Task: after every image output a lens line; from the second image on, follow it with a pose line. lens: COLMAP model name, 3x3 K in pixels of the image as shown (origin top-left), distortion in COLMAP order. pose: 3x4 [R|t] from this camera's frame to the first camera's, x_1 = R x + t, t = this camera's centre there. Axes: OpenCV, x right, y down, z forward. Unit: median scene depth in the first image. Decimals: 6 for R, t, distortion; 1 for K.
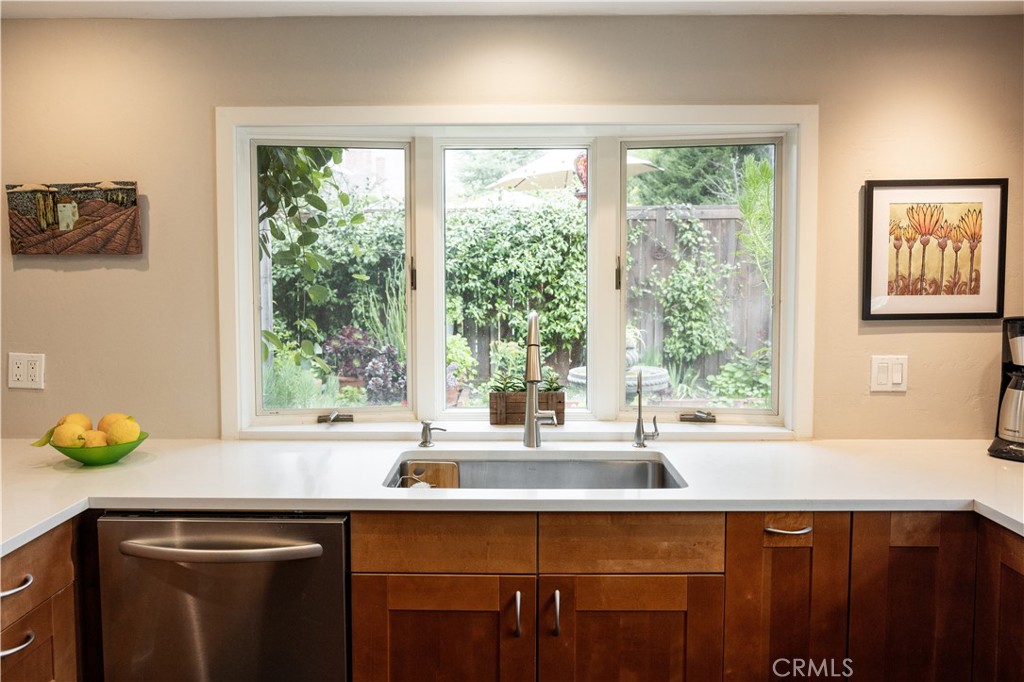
lens RADIAL K [[796.0, 0, 511.0], [0, 796.0, 320.8], [0, 0, 1]] dist [-0.008038, -0.002943]
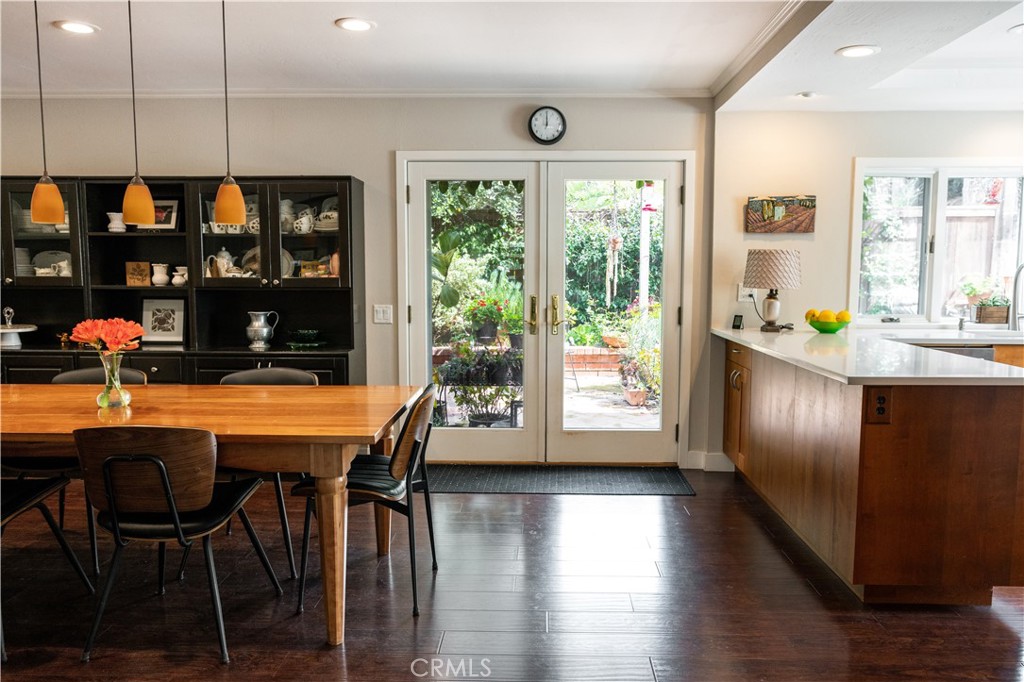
lens RADIAL K [[716.4, 0, 512.0], [0, 716.4, 341.0], [0, 0, 1]] dist [0.000277, 0.000070]
pose [[0.999418, 0.005965, -0.033592, -1.162355], [-0.004777, 0.999364, 0.035332, 0.126972], [0.033781, -0.035151, 0.998811, -0.817472]]
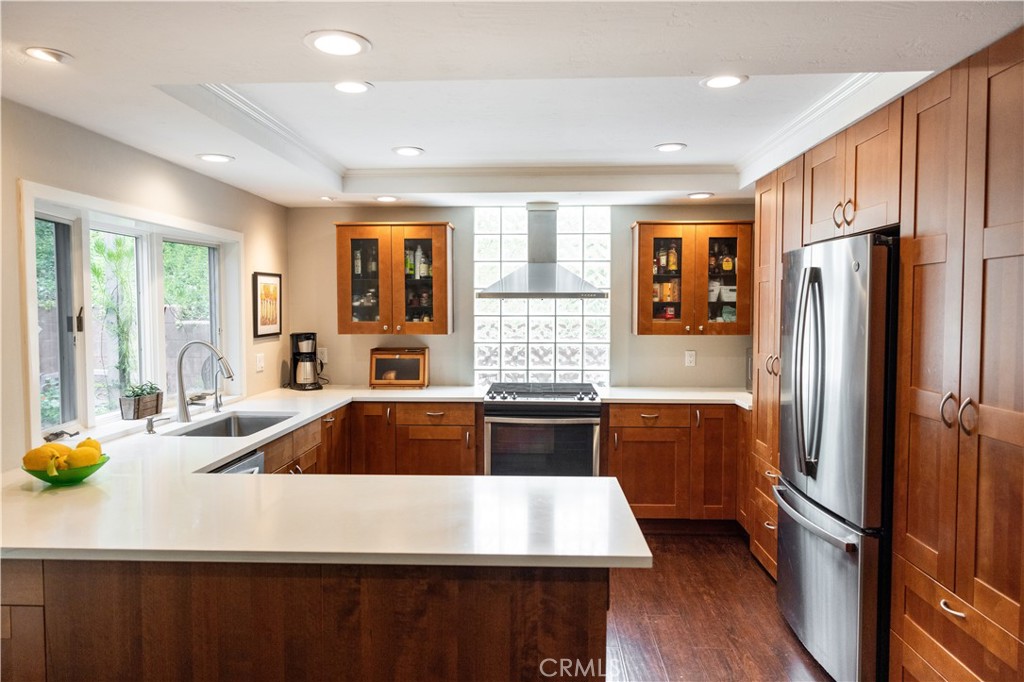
lens RADIAL K [[695.2, 0, 512.0], [0, 695.2, 341.0], [0, 0, 1]] dist [0.004060, 0.006243]
pose [[0.037786, -0.046416, 0.998207, -1.383104], [0.059952, 0.997227, 0.044101, -0.033558], [-0.997486, 0.058179, 0.040464, 0.253187]]
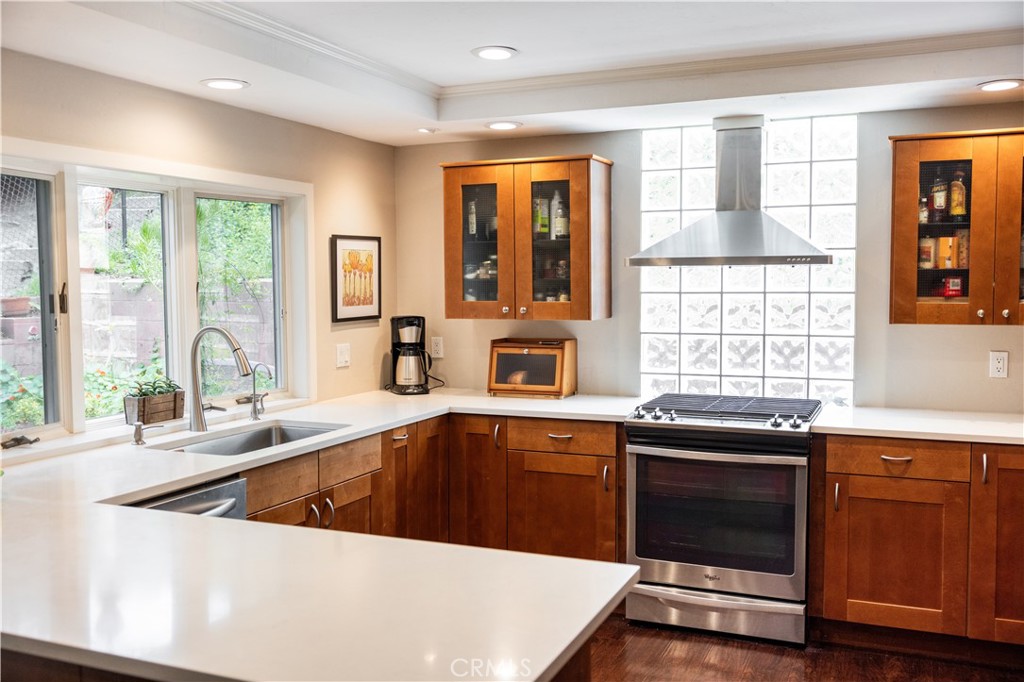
lens RADIAL K [[951.7, 0, 508.4], [0, 951.7, 339.2], [0, 0, 1]] dist [0.004146, 0.004873]
pose [[0.393074, -0.055721, 0.917817, -1.170207], [0.060195, 0.997580, 0.034783, -0.012974], [-0.917534, 0.041576, 0.395477, -0.063777]]
